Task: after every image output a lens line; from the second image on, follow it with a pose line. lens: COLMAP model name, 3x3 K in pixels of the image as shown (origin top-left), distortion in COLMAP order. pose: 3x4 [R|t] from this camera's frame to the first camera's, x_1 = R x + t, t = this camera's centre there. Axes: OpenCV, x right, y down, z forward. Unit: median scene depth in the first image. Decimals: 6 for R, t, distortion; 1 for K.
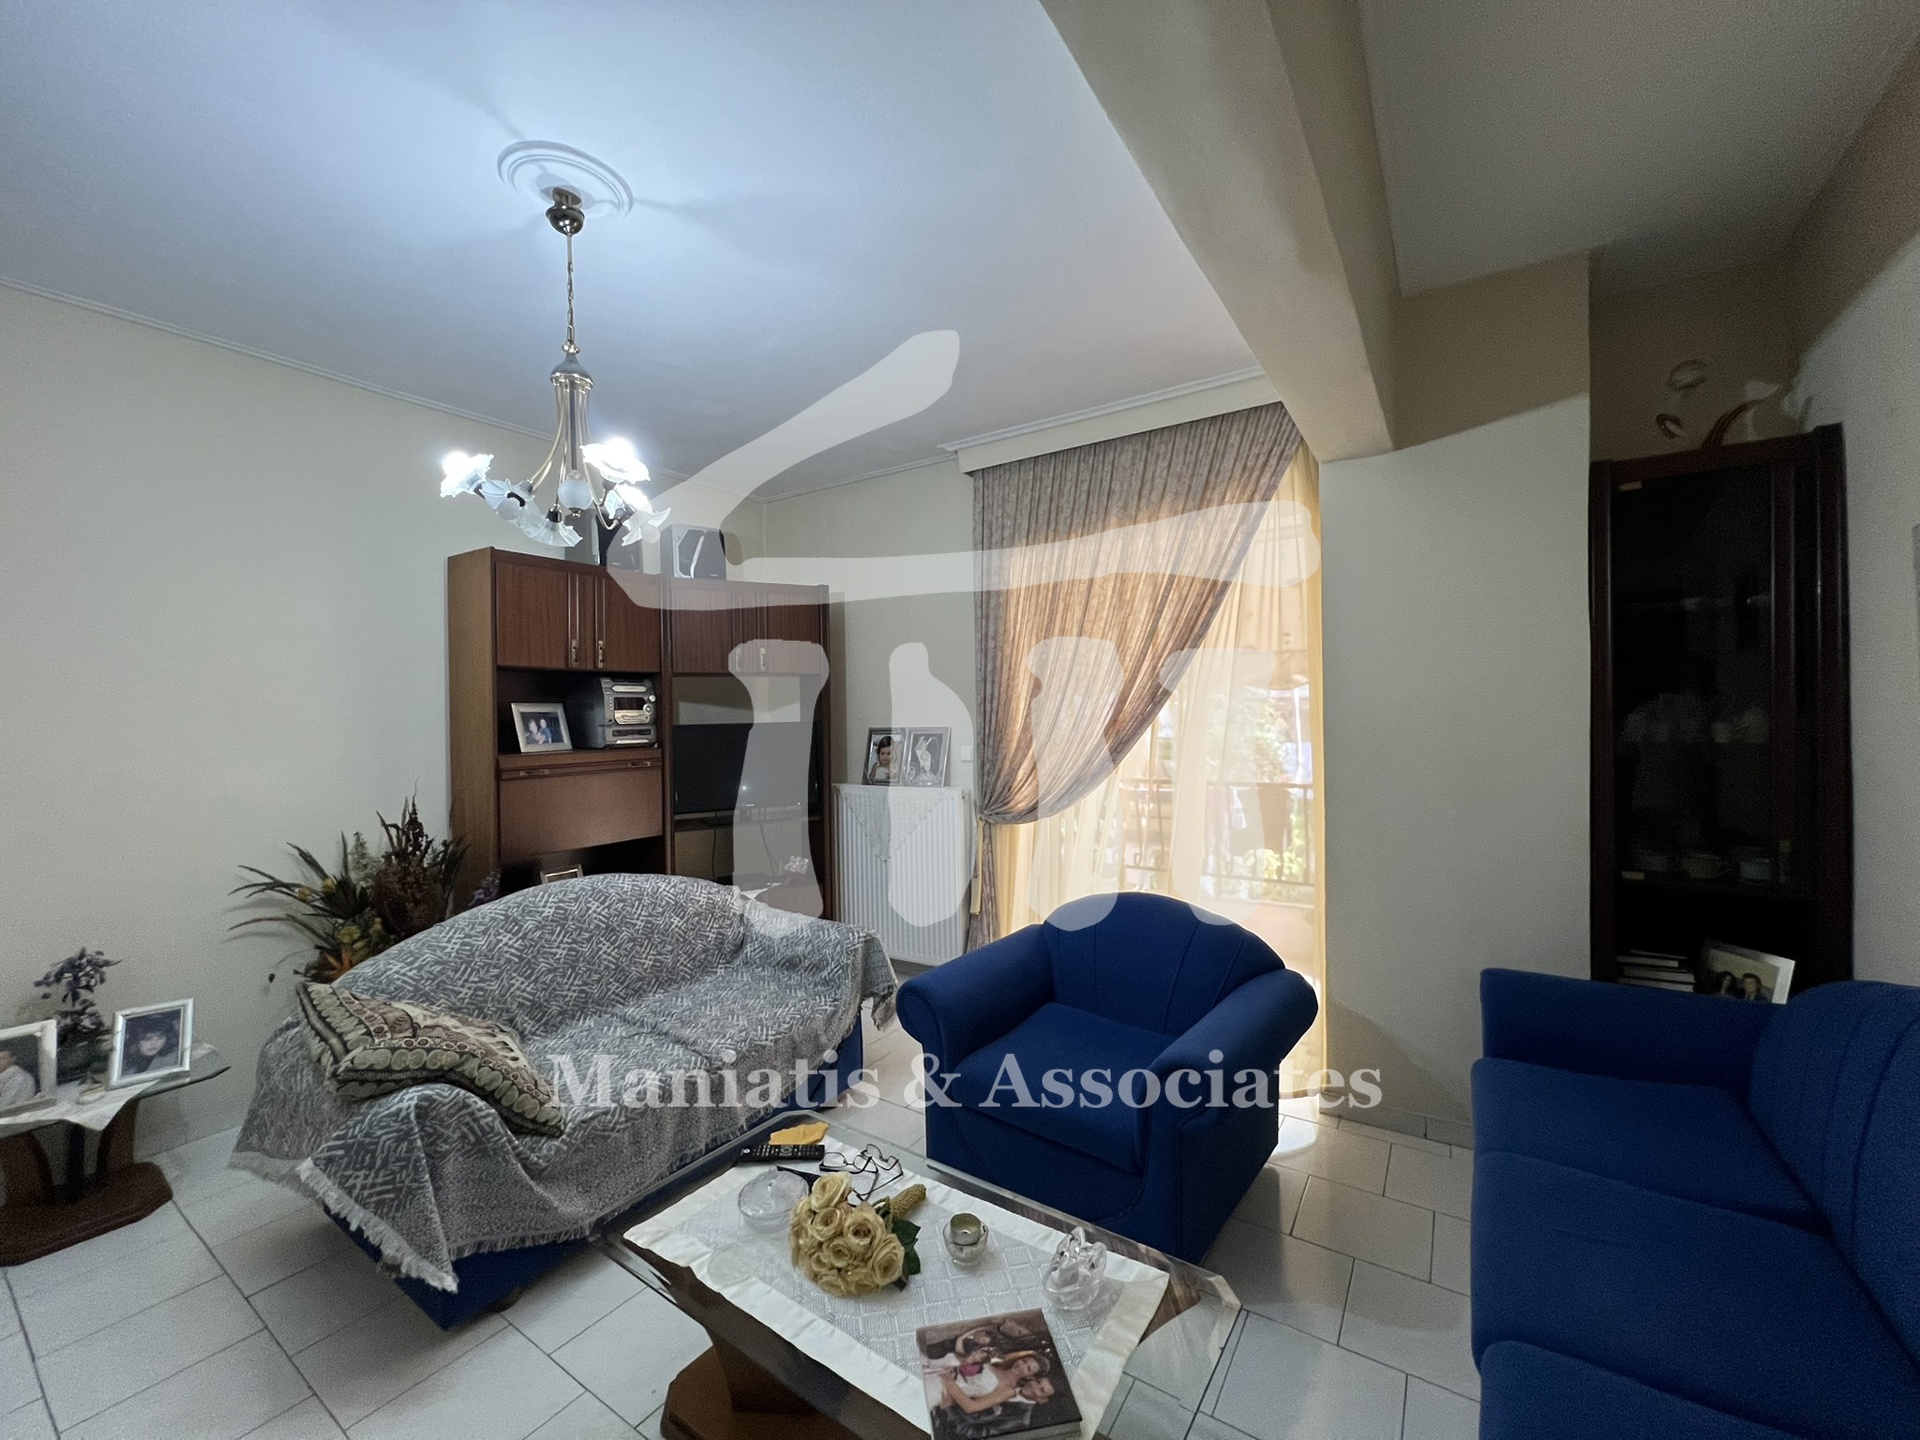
lens RADIAL K [[768.4, 0, 955.6], [0, 768.4, 717.7], [0, 0, 1]] dist [-0.002753, 0.000918]
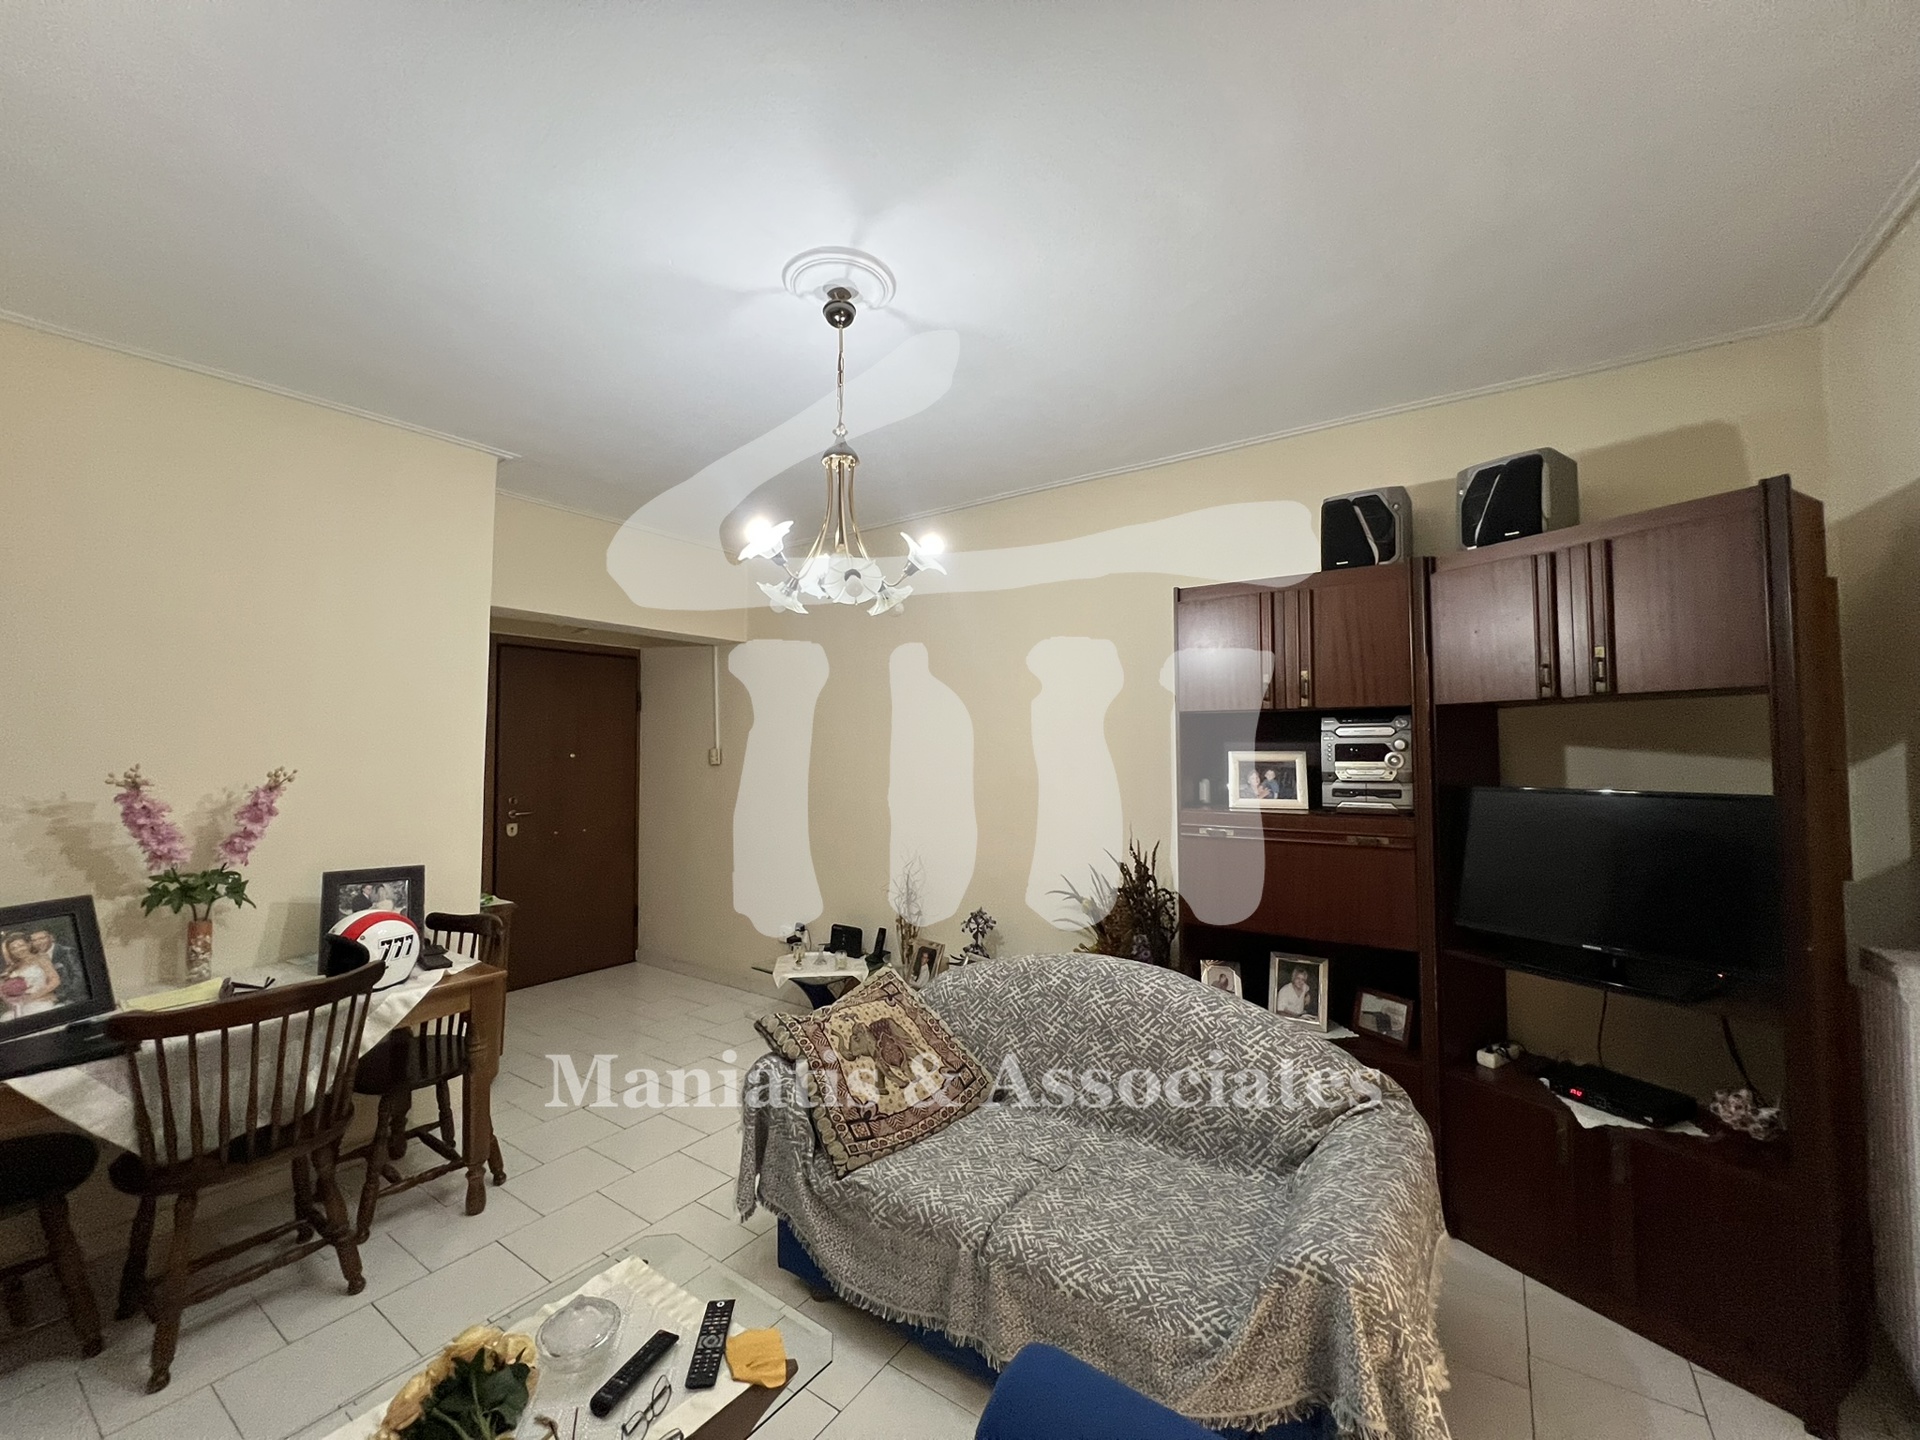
lens RADIAL K [[768.4, 0, 956.0], [0, 768.4, 717.9], [0, 0, 1]] dist [-0.002753, 0.000918]
pose [[-0.012924, -0.024928, -0.999606, 0.372031], [-0.001610, 0.999688, -0.024909, -0.040443], [0.999915, 0.001288, -0.012960, 0.799344]]
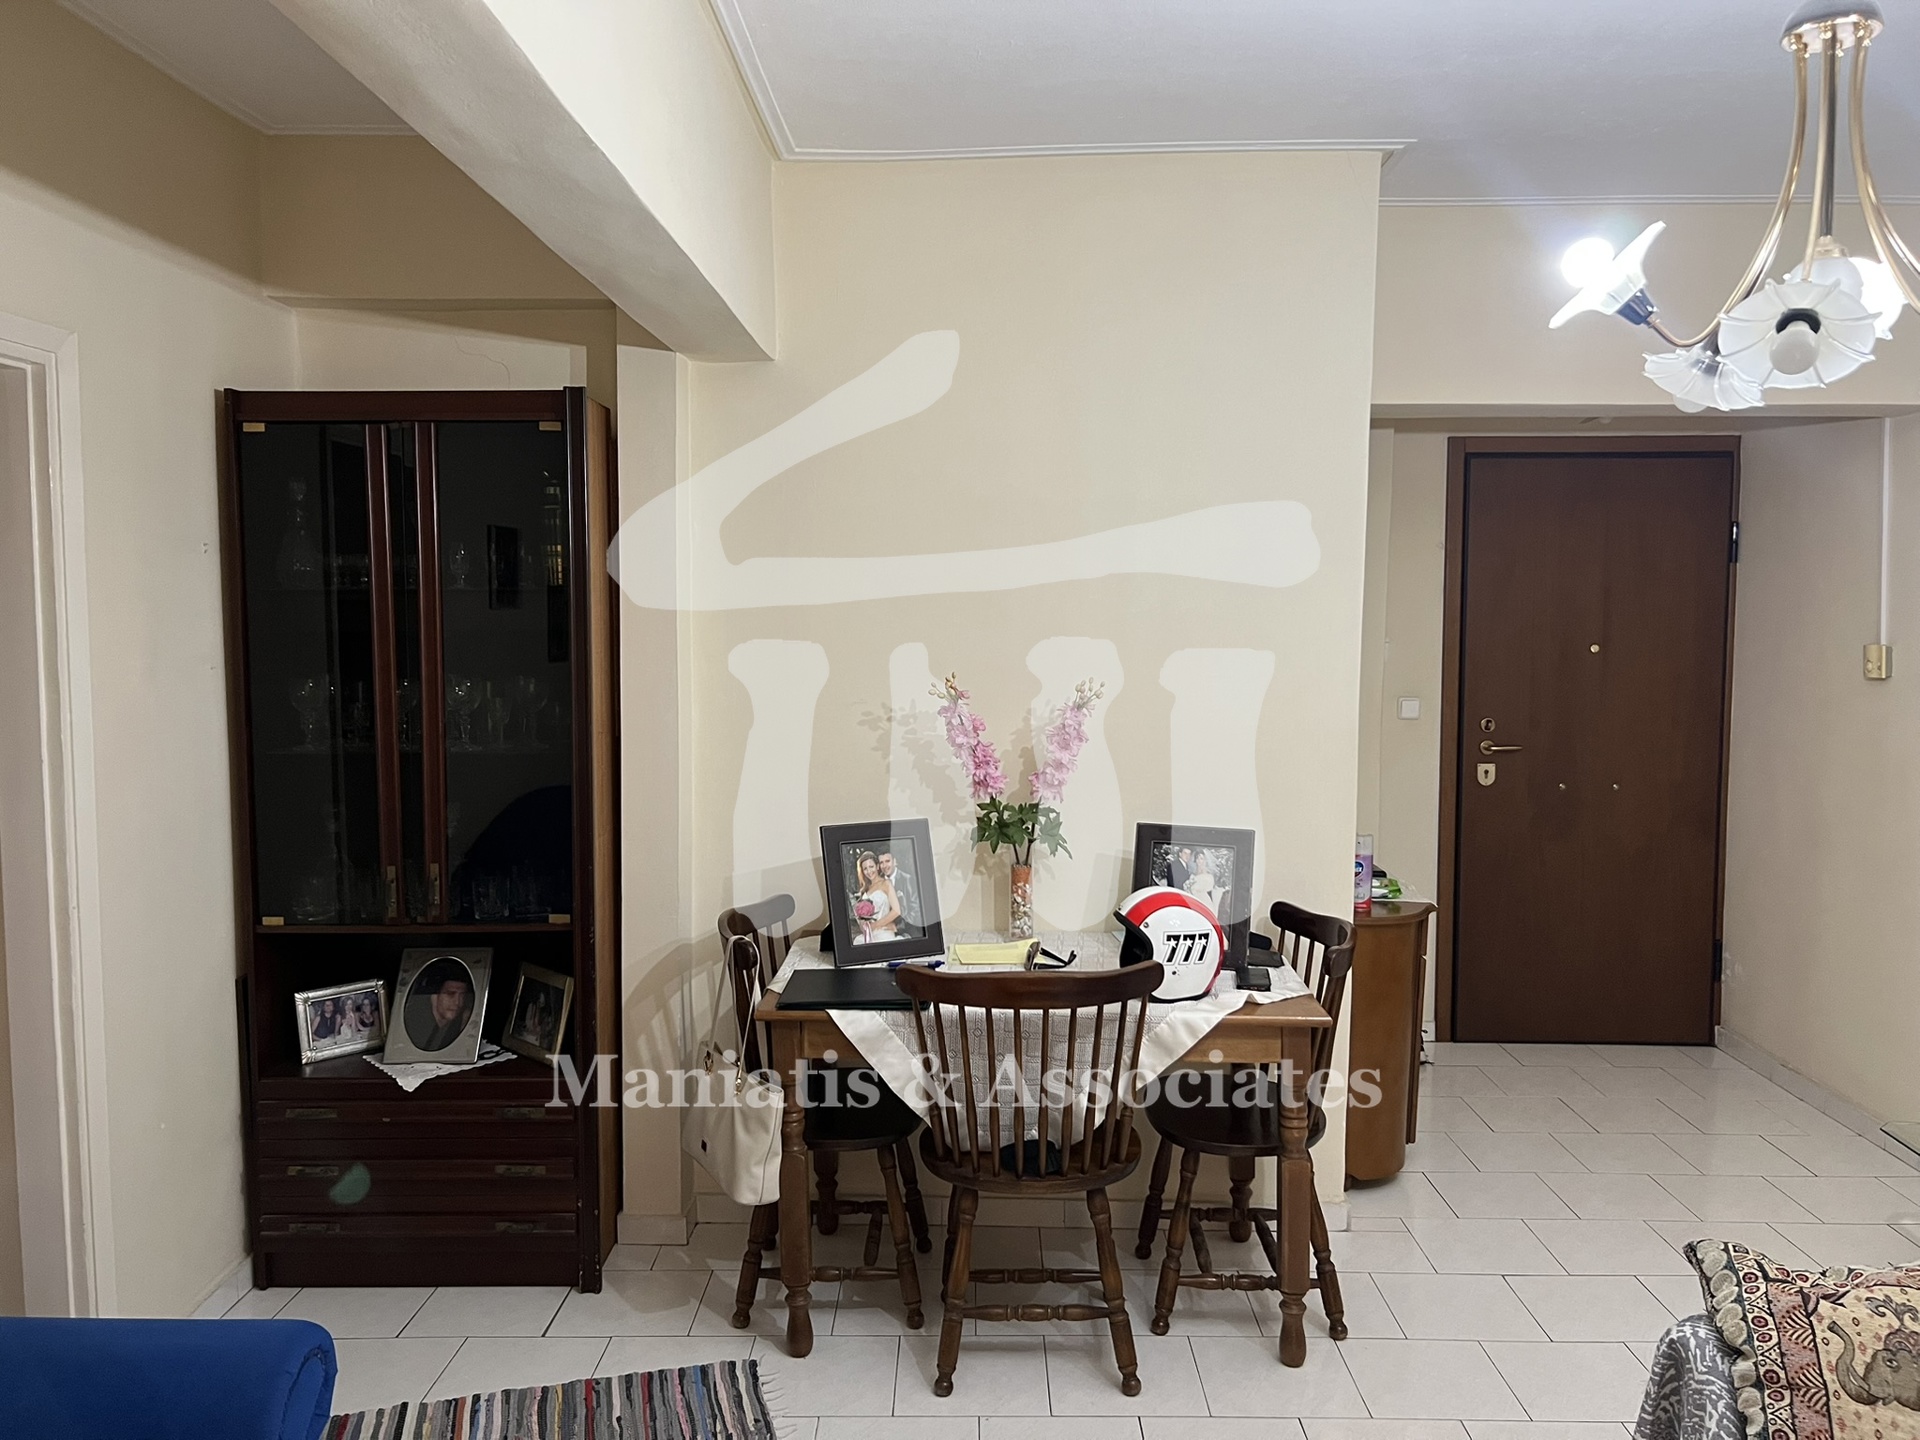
lens RADIAL K [[1451.4, 0, 970.9], [0, 1451.4, 712.7], [0, 0, 1]] dist [0.054083, -0.060405]
pose [[-0.832706, 0.057040, -0.550769, 0.271834], [0.008512, 0.995881, 0.090268, -0.088237], [0.553650, 0.070479, -0.829762, 0.991003]]
